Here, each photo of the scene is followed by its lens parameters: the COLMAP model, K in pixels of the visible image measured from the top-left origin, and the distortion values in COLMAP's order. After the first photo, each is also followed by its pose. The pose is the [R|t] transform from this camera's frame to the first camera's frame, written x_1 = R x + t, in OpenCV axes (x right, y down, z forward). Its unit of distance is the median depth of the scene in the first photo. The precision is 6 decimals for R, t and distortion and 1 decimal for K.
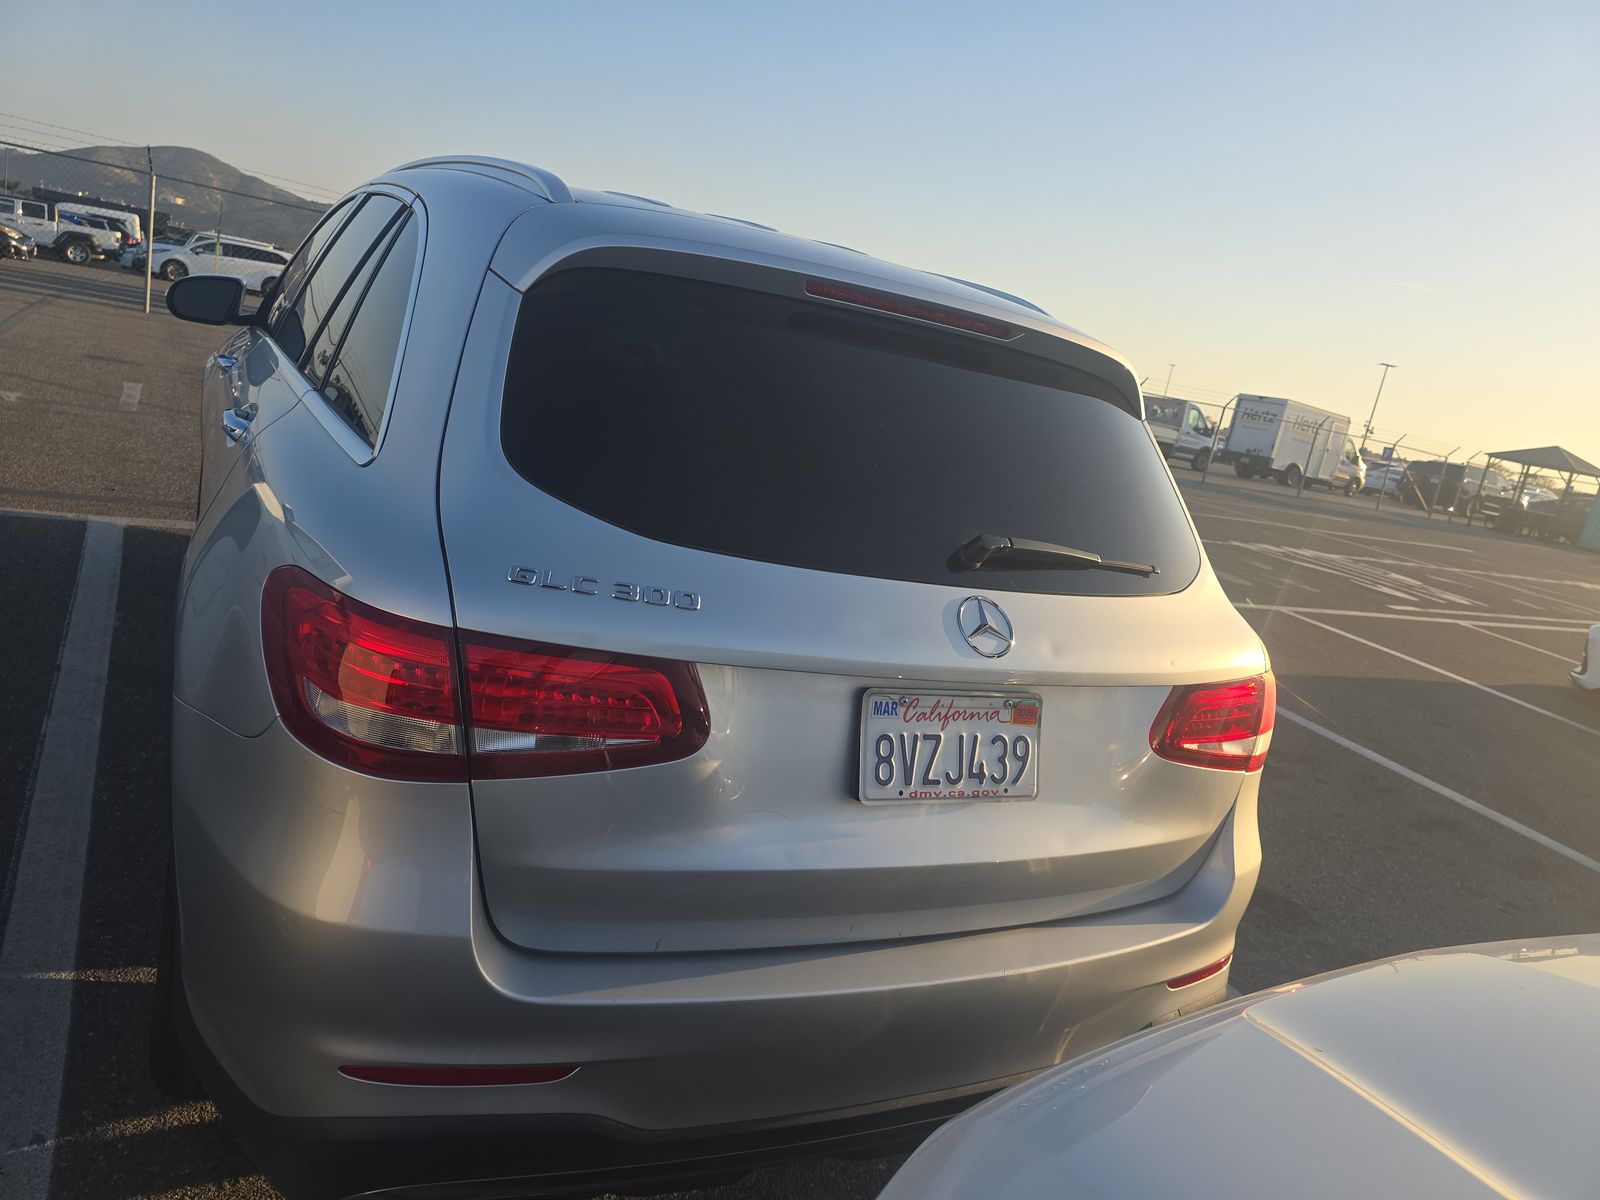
lens RADIAL K [[1080.3, 0, 793.6], [0, 1080.3, 598.3], [0, 0, 1]] dist [0.048983, -0.045909]
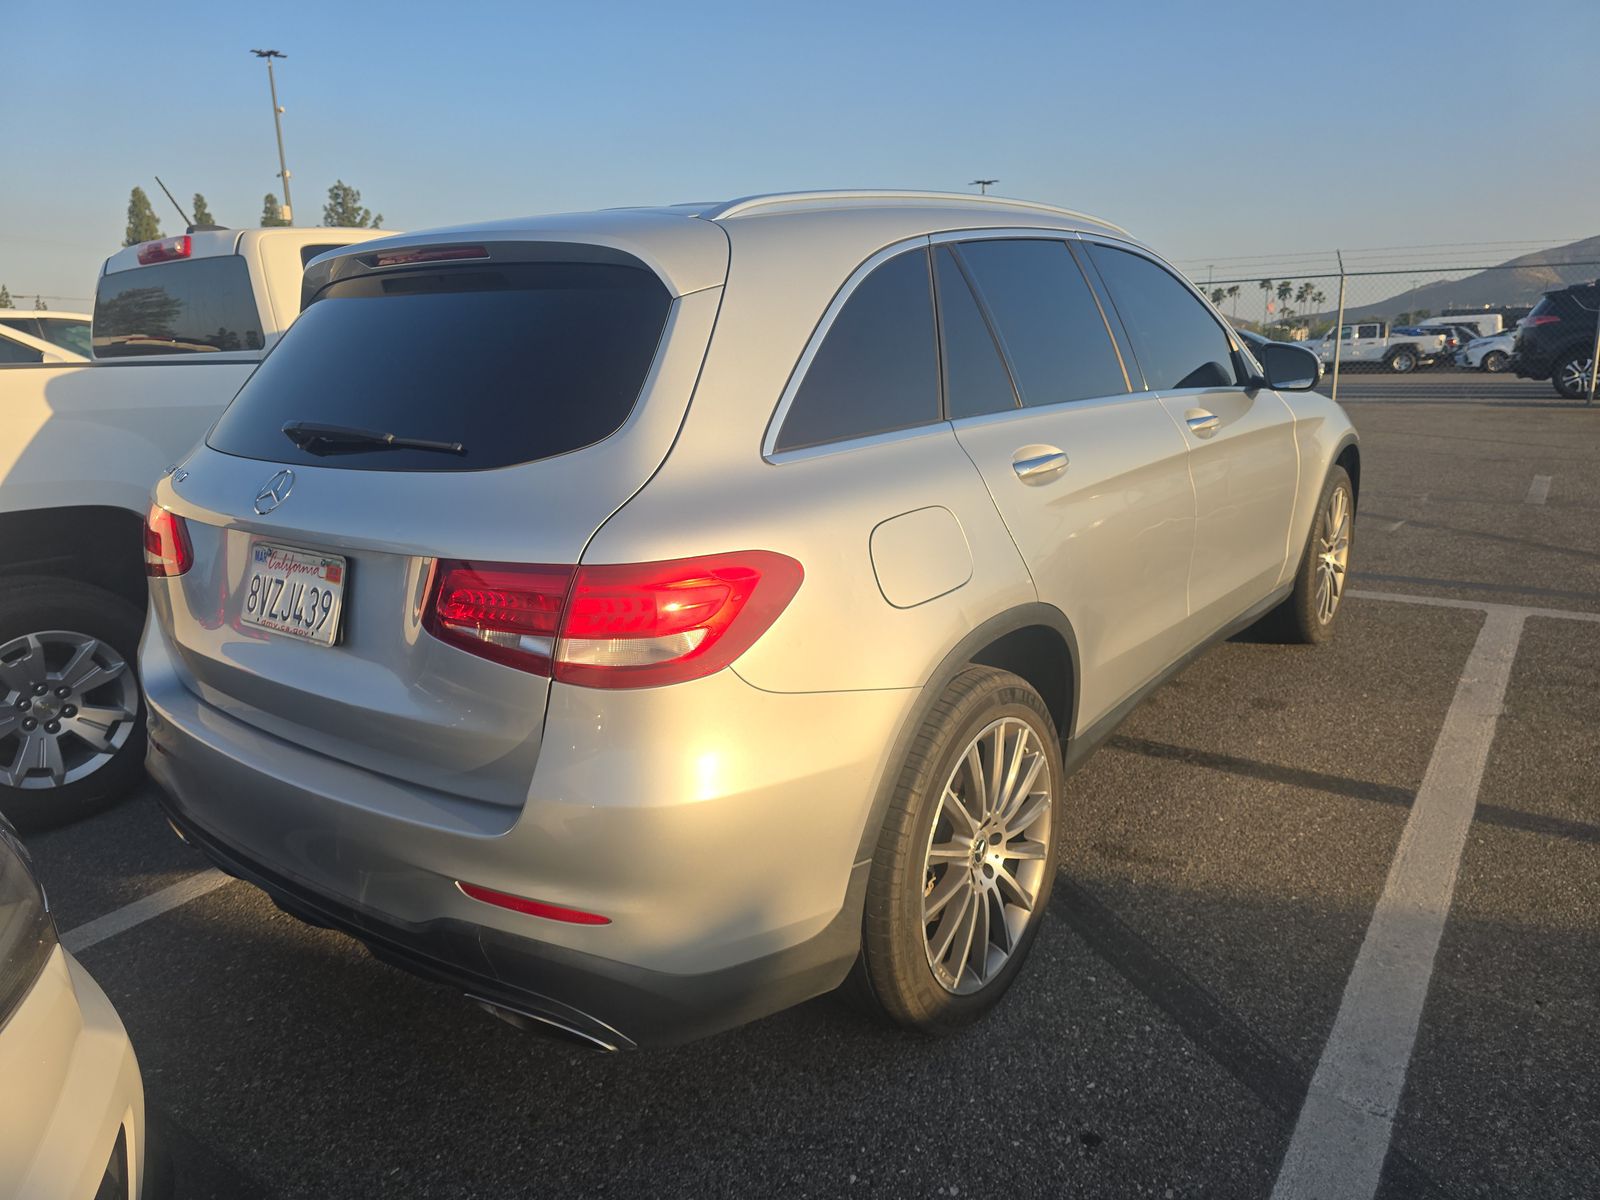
lens RADIAL K [[1080.3, 0, 801.4], [0, 1080.3, 606.1], [0, 0, 1]] dist [0.048983, -0.045909]
pose [[0.421224, 0.015721, -0.906820, 1.107262], [-0.095219, 0.995091, -0.026979, 0.093447], [0.901944, 0.097711, 0.420653, 0.714280]]
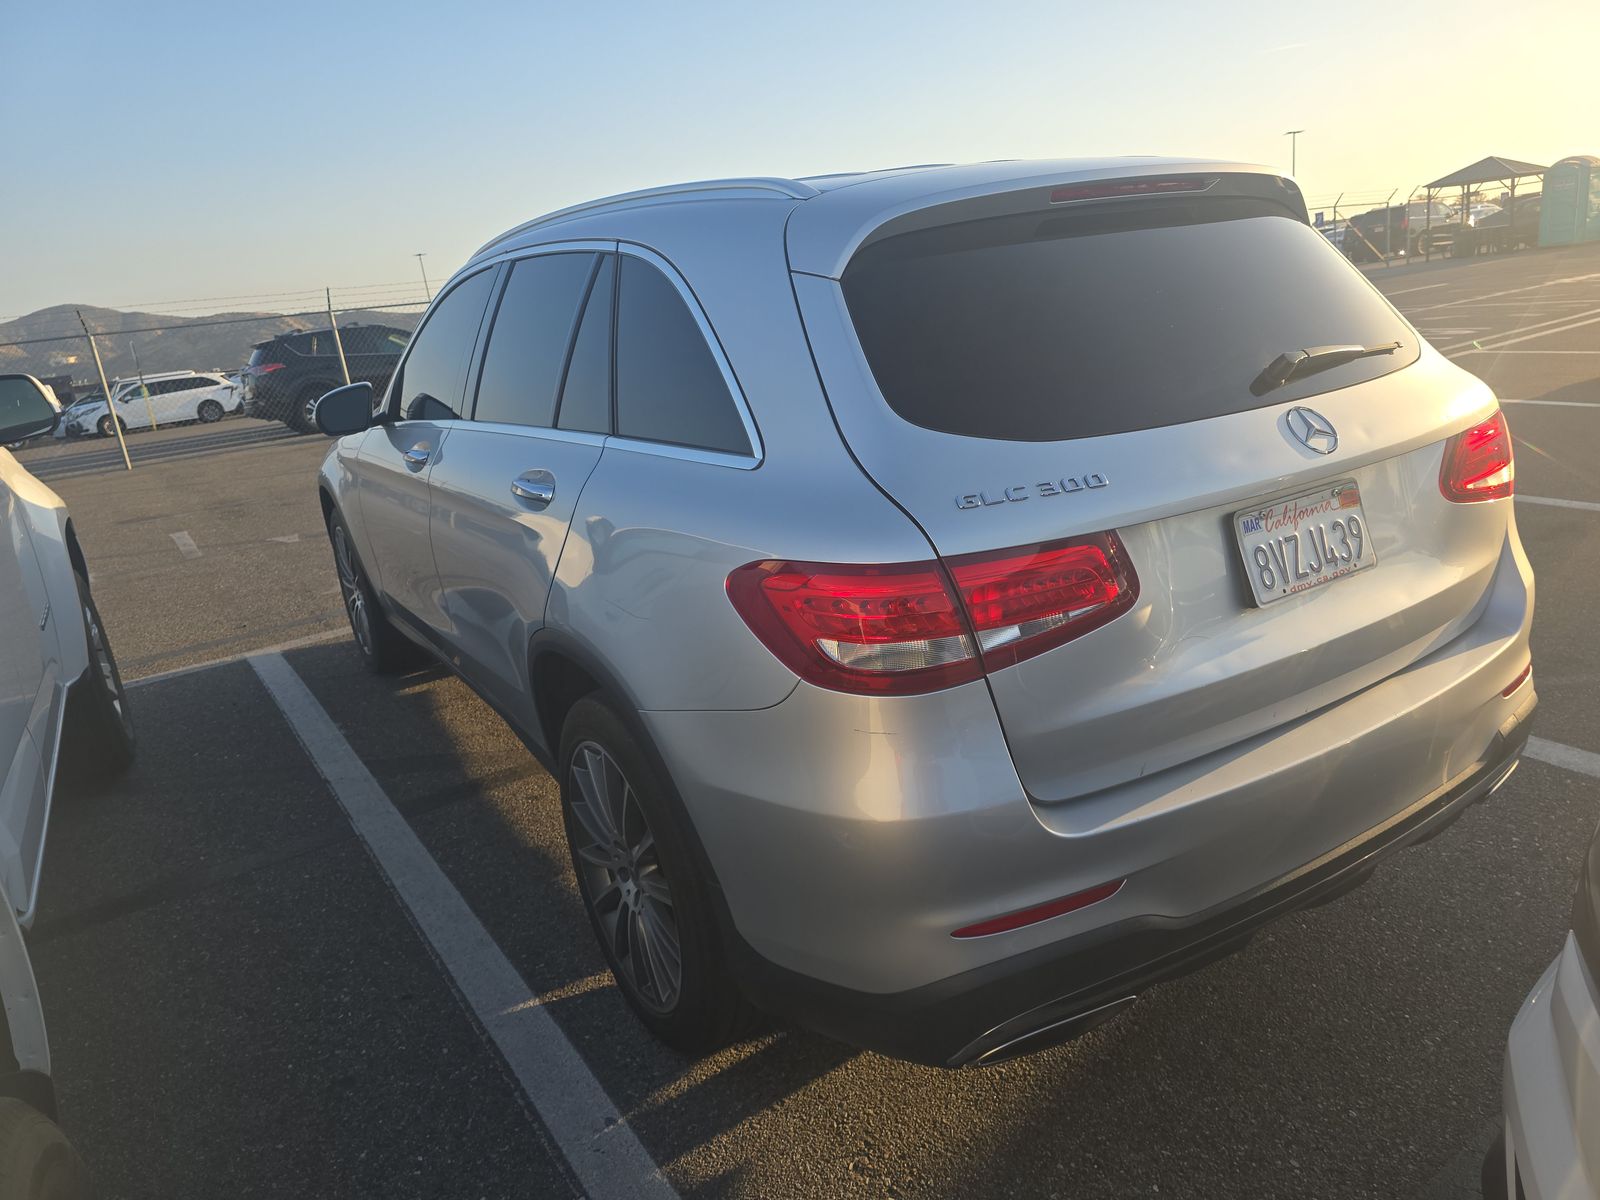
lens RADIAL K [[1080.3, 0, 794.7], [0, 1080.3, 604.3], [0, 0, 1]] dist [0.048983, -0.045909]
pose [[0.949956, -0.312209, -0.010444, -0.268189], [0.312329, 0.948633, 0.050467, -0.019691], [-0.005849, -0.051204, 0.998671, -0.108795]]
